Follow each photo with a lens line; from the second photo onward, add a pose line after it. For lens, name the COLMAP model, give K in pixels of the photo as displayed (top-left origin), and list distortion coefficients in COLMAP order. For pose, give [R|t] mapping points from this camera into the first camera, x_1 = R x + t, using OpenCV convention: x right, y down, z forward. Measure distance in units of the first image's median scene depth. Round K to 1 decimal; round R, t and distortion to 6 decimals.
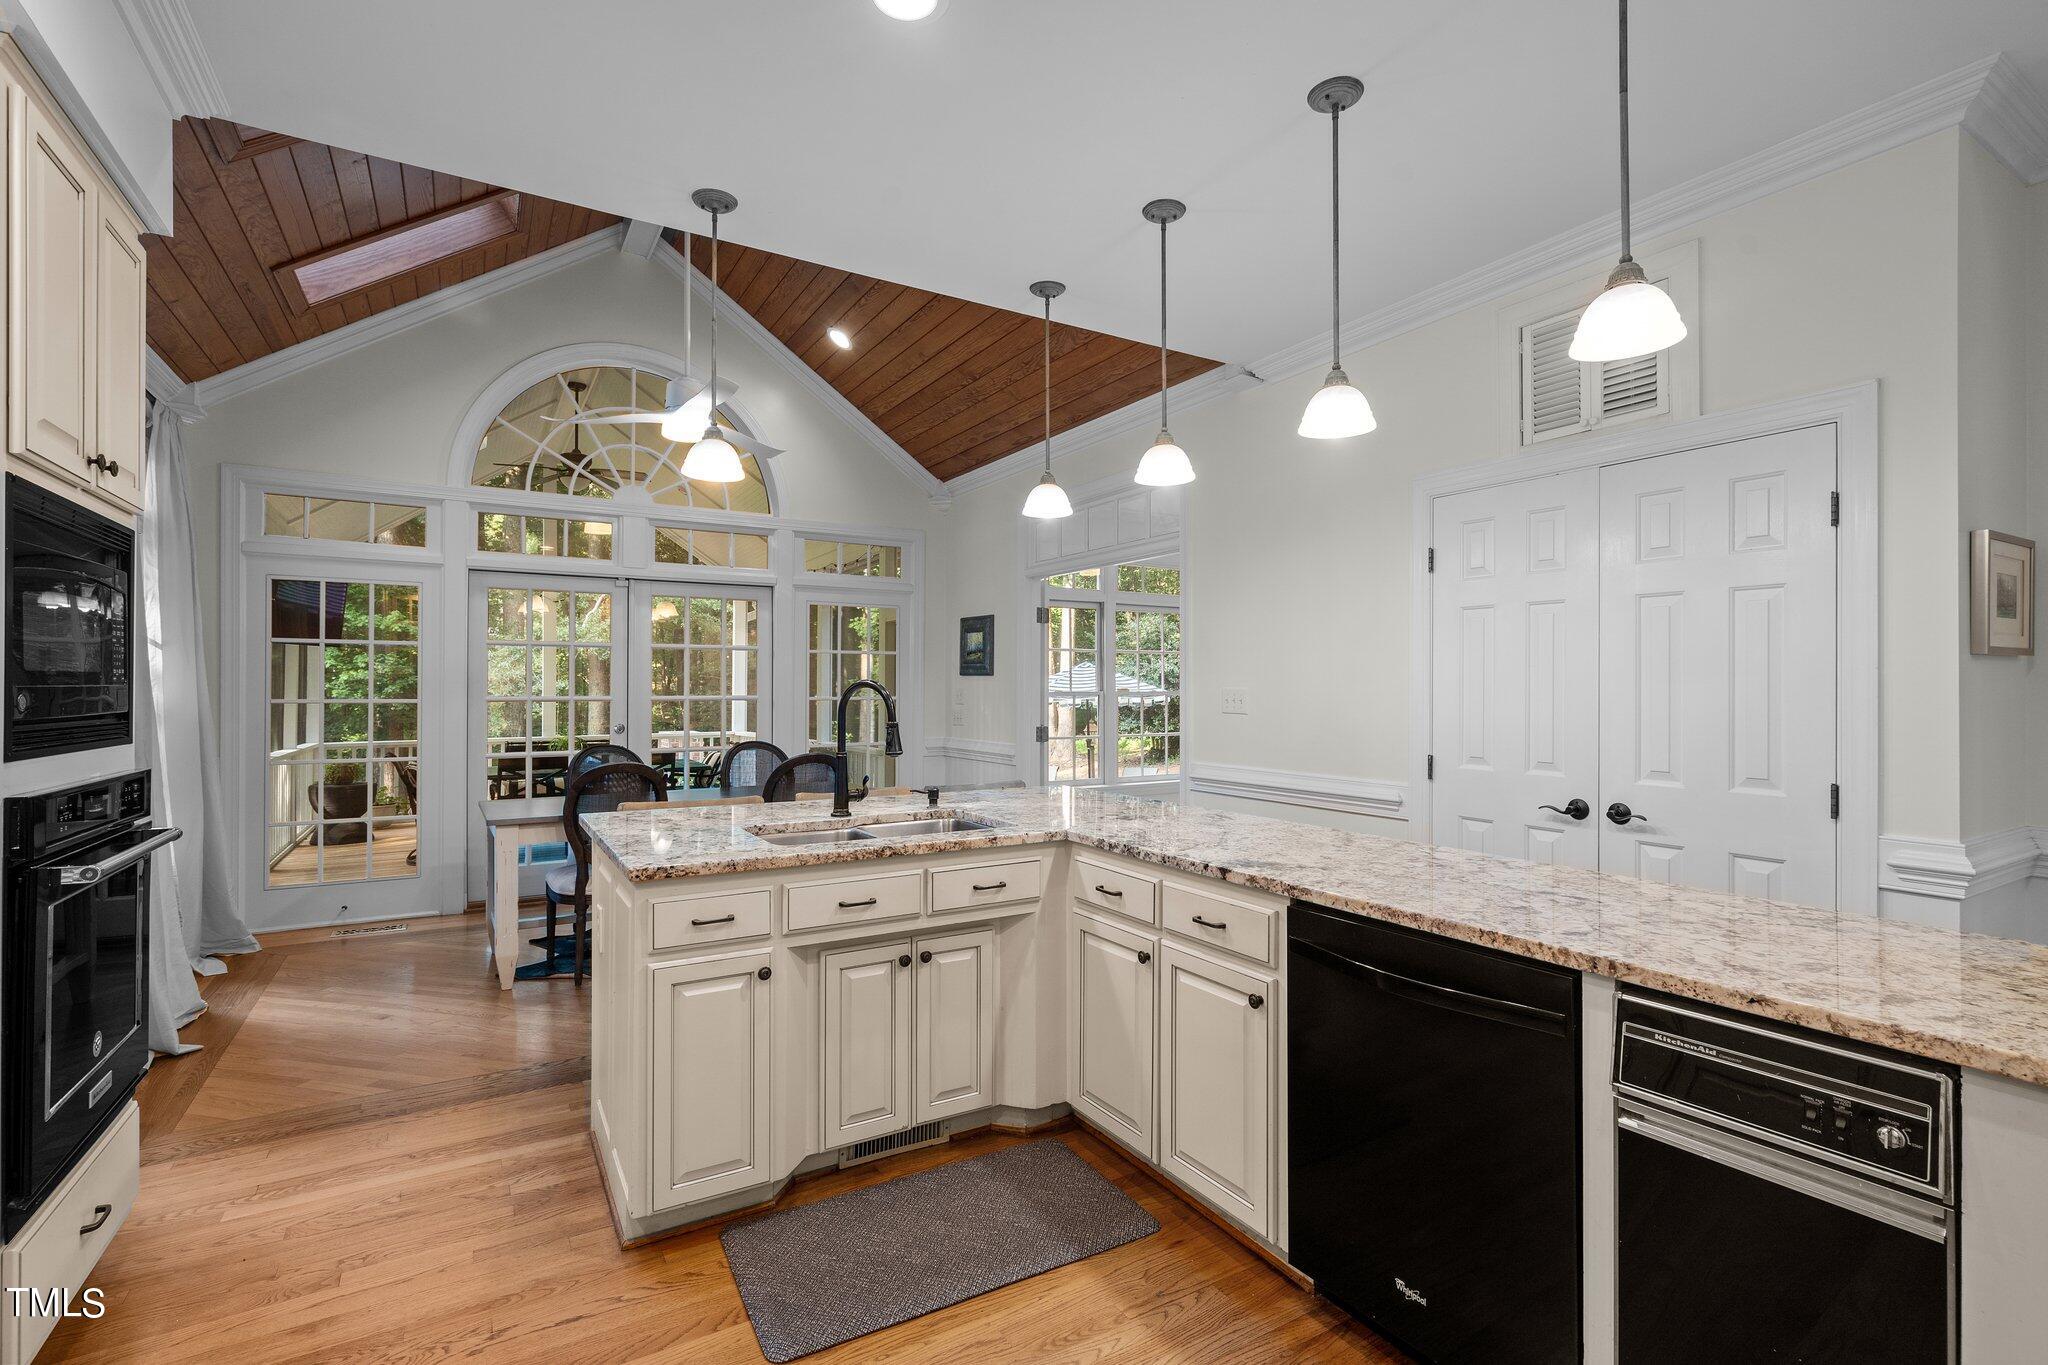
lens RADIAL K [[935.5, 0, 1022.9], [0, 935.5, 677.0], [0, 0, 1]] dist [-0.002088, 0.000058]
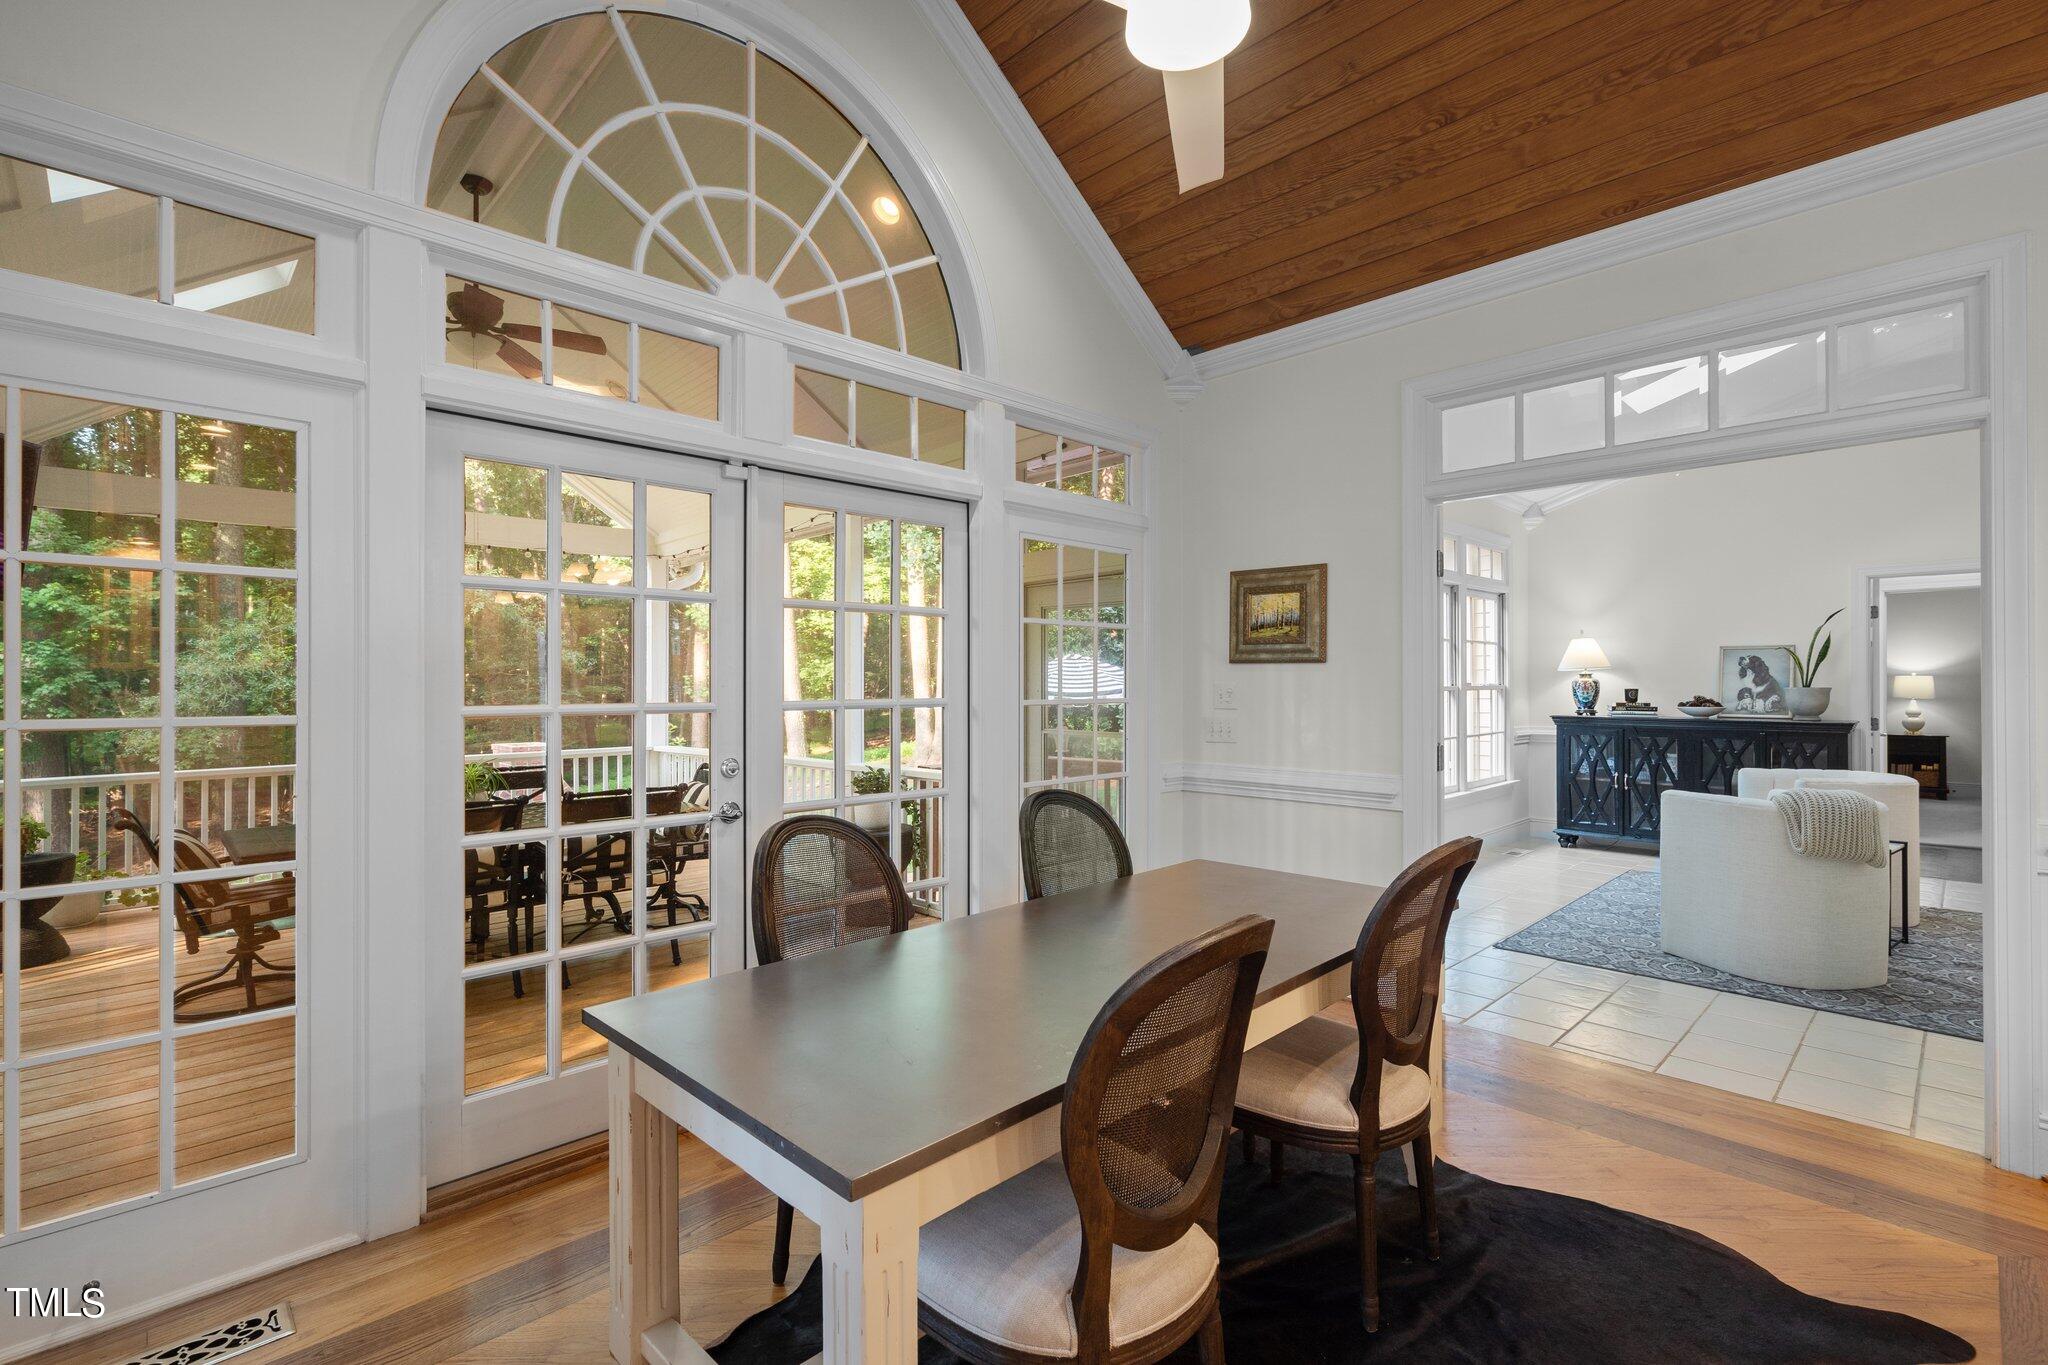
lens RADIAL K [[935.5, 0, 1023.7], [0, 935.5, 673.1], [0, 0, 1]] dist [-0.002088, 0.000058]
pose [[0.975199, 0.000770, 0.221330, -0.354820], [-0.000579, 0.999999, -0.000930, 0.005681], [-0.221330, 0.000779, 0.975199, 0.442575]]
